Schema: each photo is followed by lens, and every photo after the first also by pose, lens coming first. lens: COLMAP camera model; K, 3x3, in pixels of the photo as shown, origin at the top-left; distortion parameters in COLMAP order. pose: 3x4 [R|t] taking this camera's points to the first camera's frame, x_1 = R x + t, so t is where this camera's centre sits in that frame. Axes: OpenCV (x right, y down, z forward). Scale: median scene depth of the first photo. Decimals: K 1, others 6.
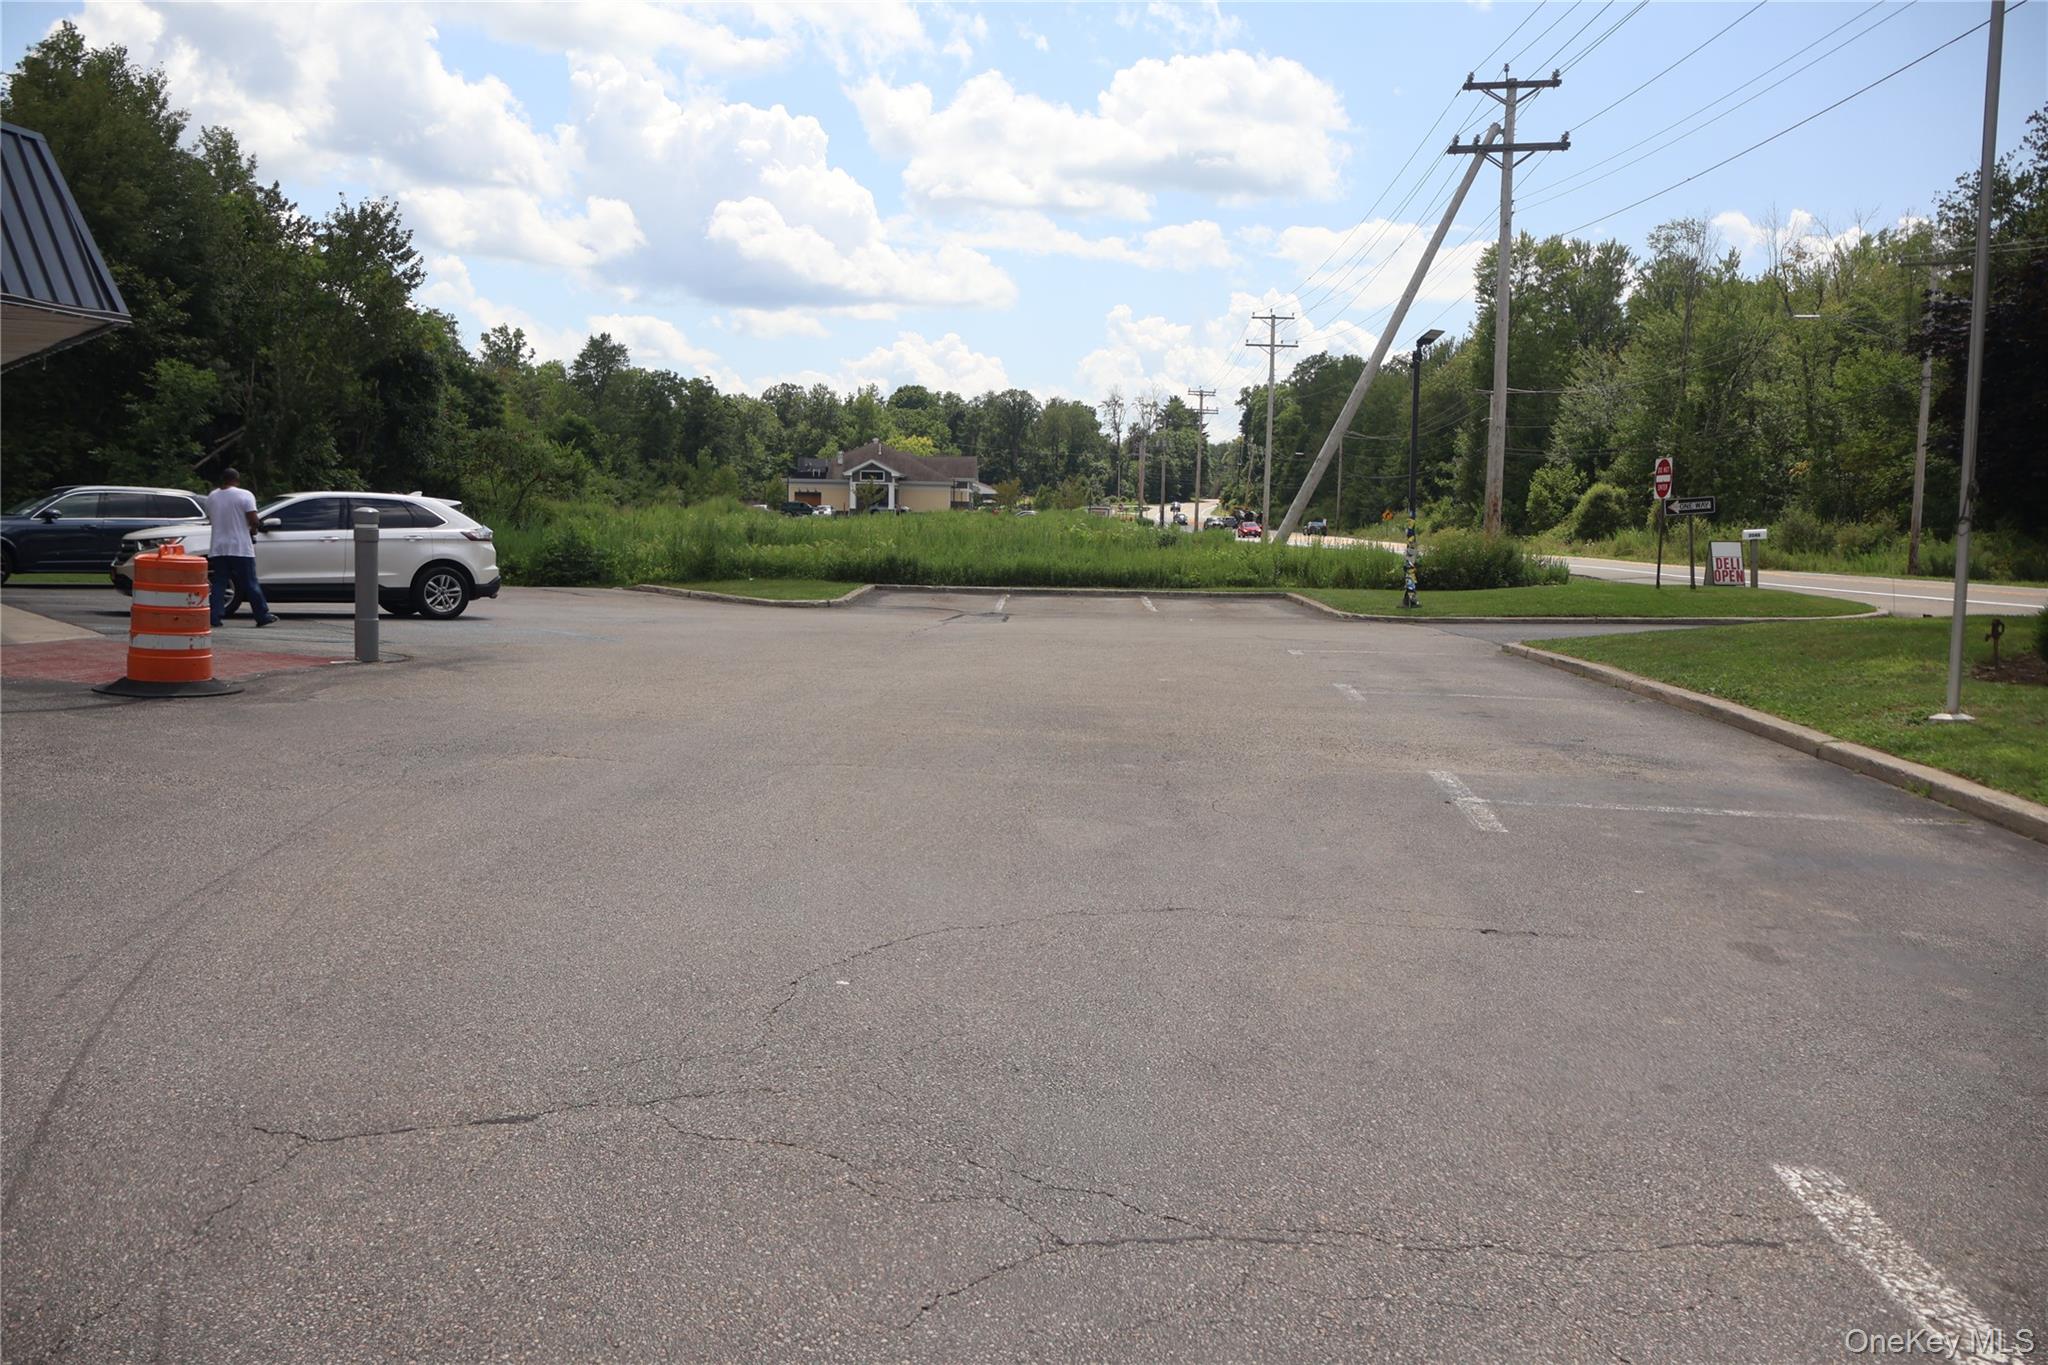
lens RADIAL K [[1732.1, 0, 1024.0], [0, 1732.1, 682.5], [0, 0, 1]] dist [-0.008800, 0.010360]
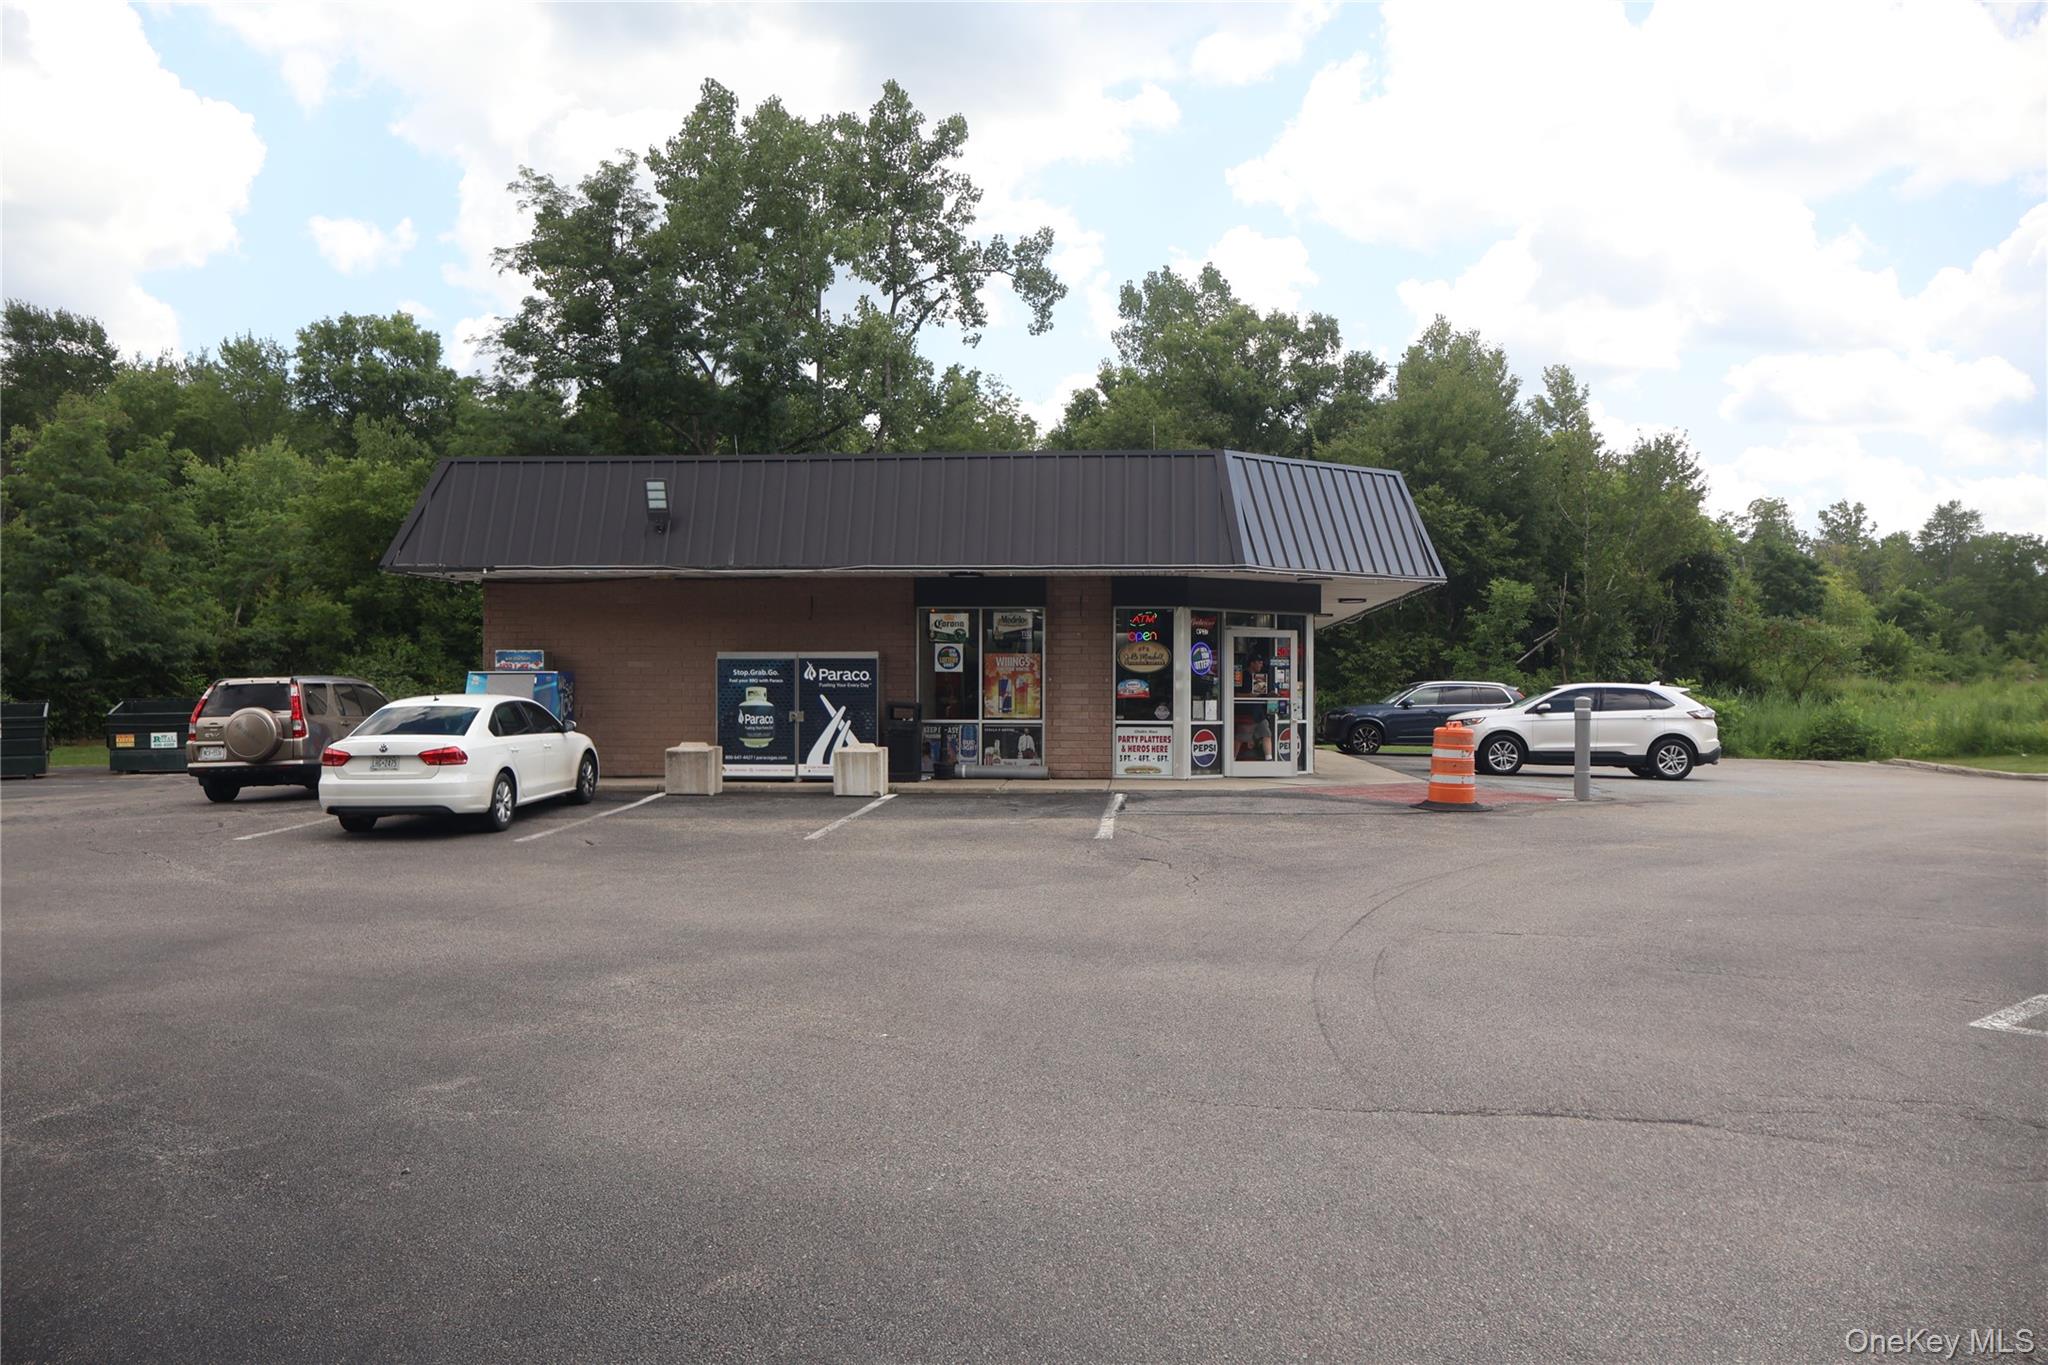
lens RADIAL K [[1732.1, 0, 1024.0], [0, 1732.1, 682.5], [0, 0, 1]] dist [-0.008800, 0.010360]
pose [[0.739104, -0.021899, -0.673235, 0.091696], [-0.048102, 0.995204, -0.085181, 0.012493], [0.671872, 0.095341, 0.734506, -0.144644]]
